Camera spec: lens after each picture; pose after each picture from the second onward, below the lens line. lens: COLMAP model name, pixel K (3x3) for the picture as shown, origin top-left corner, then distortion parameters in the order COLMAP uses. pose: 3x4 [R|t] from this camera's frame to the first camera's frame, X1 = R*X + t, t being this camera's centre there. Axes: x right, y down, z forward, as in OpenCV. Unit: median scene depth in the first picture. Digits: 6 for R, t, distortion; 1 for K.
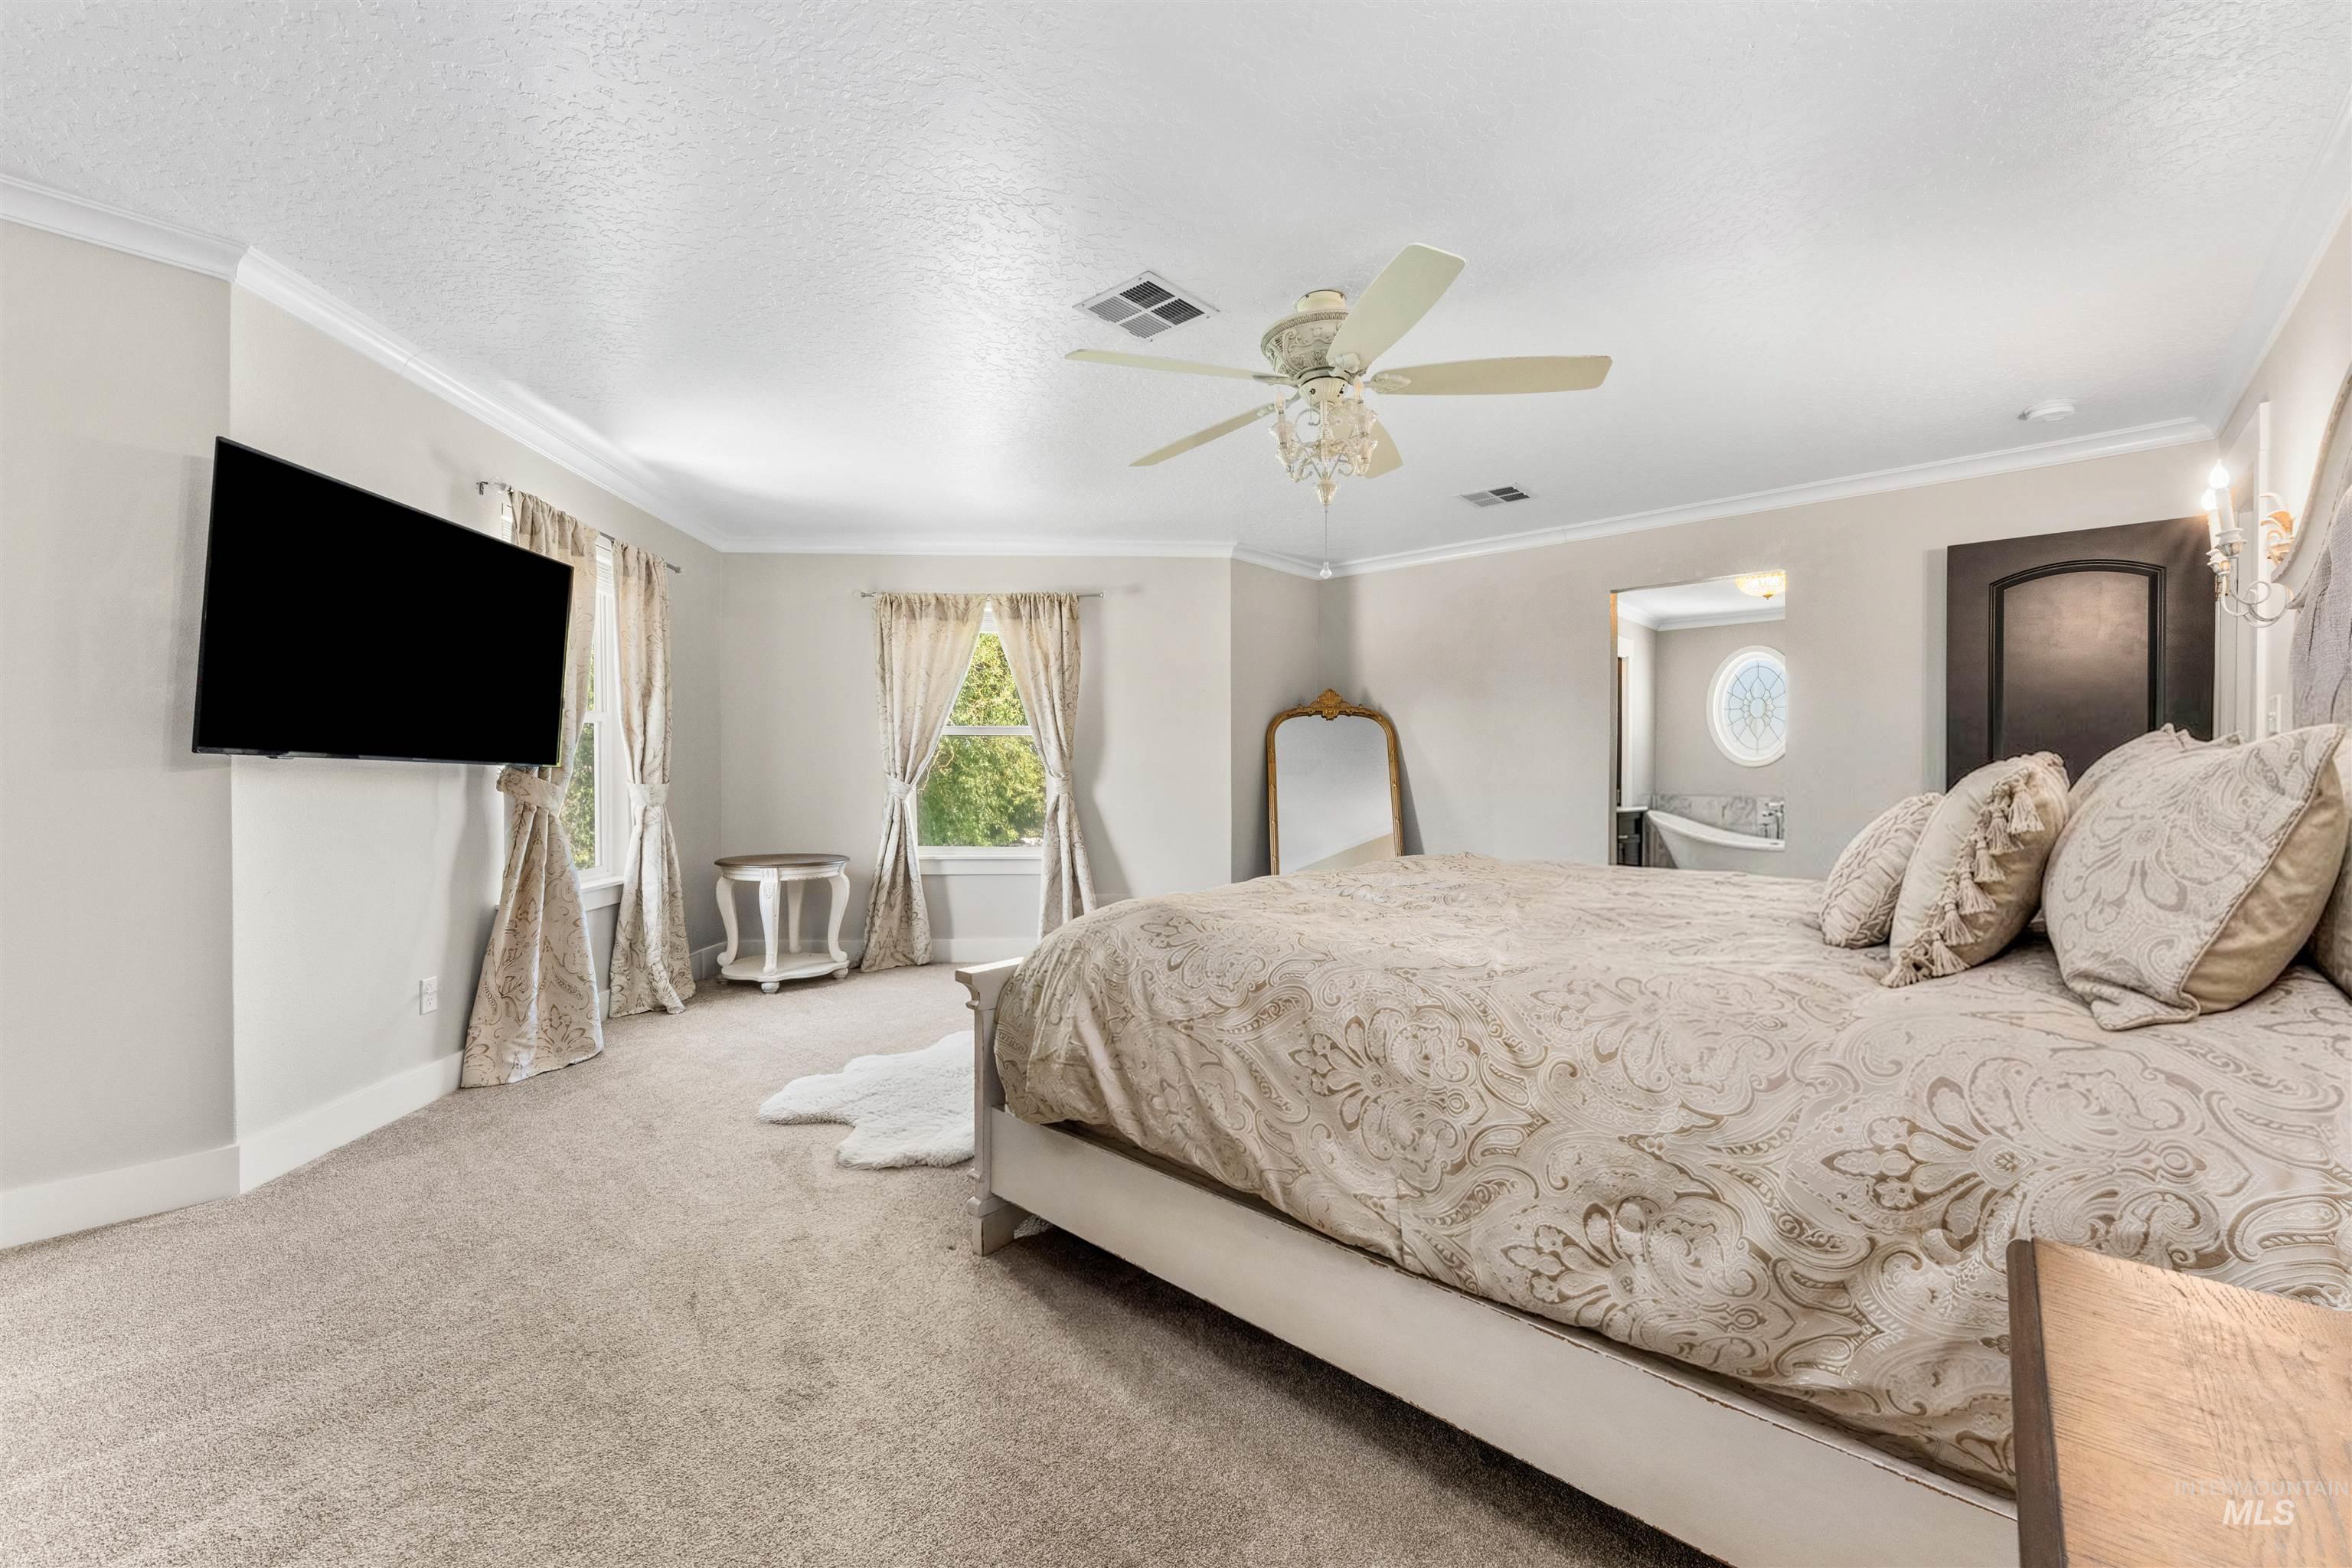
lens RADIAL K [[946.5, 0, 1170.2], [0, 946.5, 780.5], [0, 0, 1]] dist [-0.002480, -0.000448]
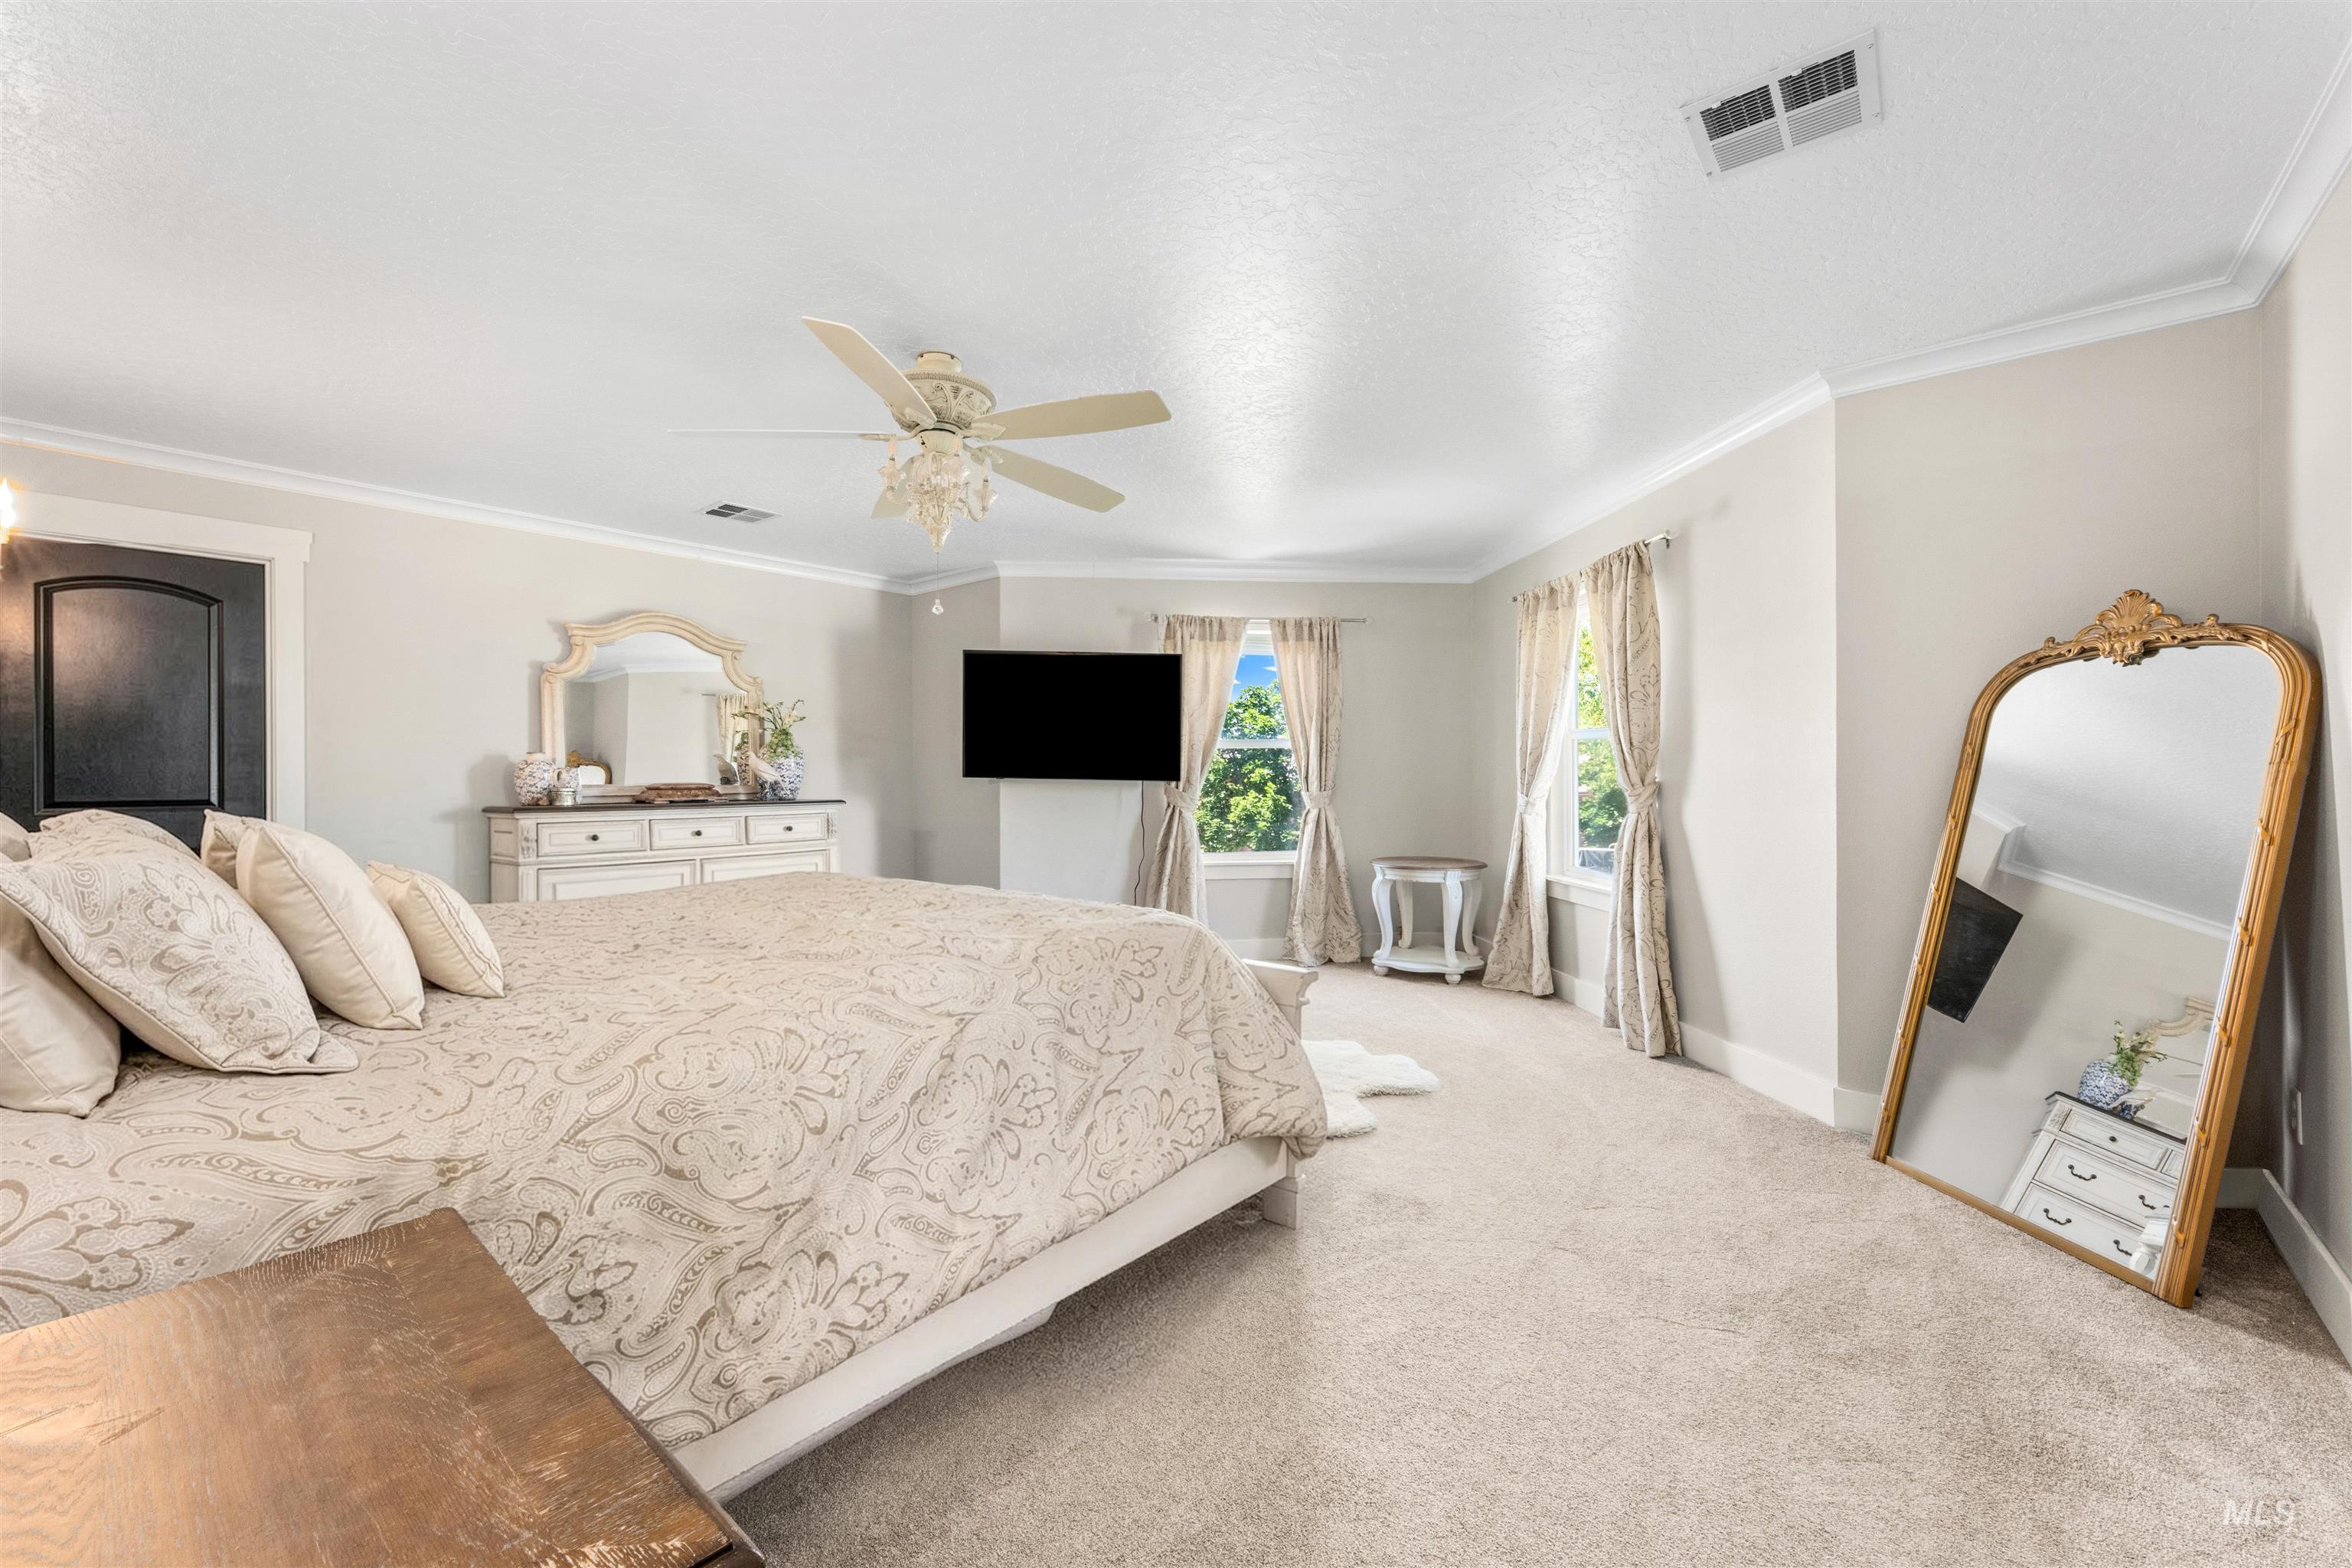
lens RADIAL K [[946.5, 0, 1174.9], [0, 946.5, 780.7], [0, 0, 1]] dist [-0.002480, -0.000448]
pose [[0.049721, 0.004370, -0.998754, 0.688496], [-0.000453, 0.999990, 0.004353, -0.016968], [0.998763, 0.000236, 0.049722, 0.664538]]
